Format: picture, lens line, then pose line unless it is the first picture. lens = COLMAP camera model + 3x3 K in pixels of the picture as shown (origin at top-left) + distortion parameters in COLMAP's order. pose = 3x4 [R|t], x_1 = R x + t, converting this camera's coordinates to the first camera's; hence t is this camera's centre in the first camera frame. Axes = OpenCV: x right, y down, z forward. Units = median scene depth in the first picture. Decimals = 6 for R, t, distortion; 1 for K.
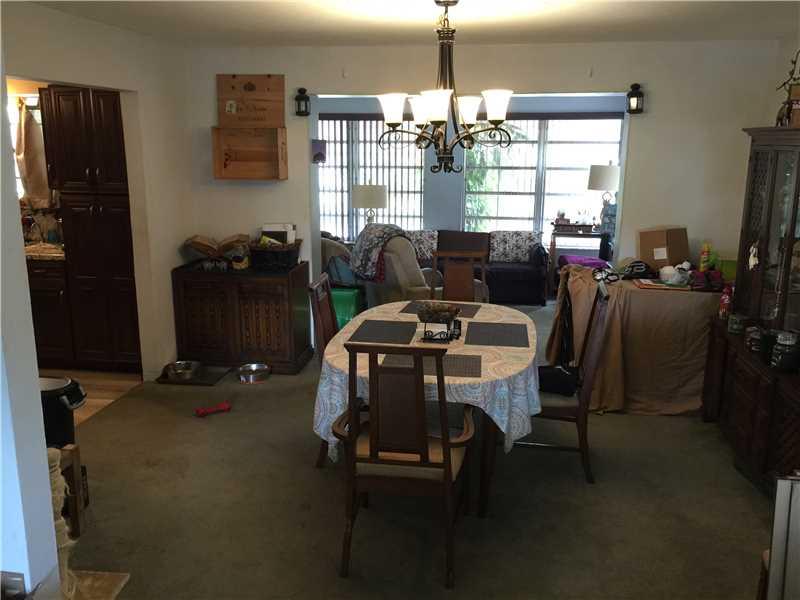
lens RADIAL K [[703.0, 0, 400.0], [0, 703.0, 300.0], [0, 0, 1]] dist [0.049559, -0.015115]
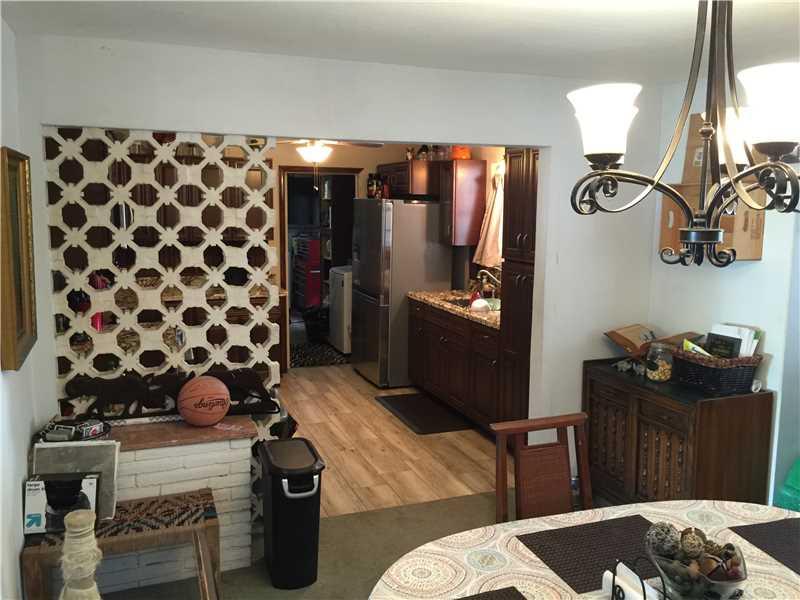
lens RADIAL K [[703.0, 0, 400.0], [0, 703.0, 300.0], [0, 0, 1]] dist [0.049559, -0.015115]
pose [[0.474998, 0.119428, -0.871845, 0.264985], [-0.191005, 0.981120, 0.030334, -0.095150], [0.859008, 0.152118, 0.488841, 0.414588]]
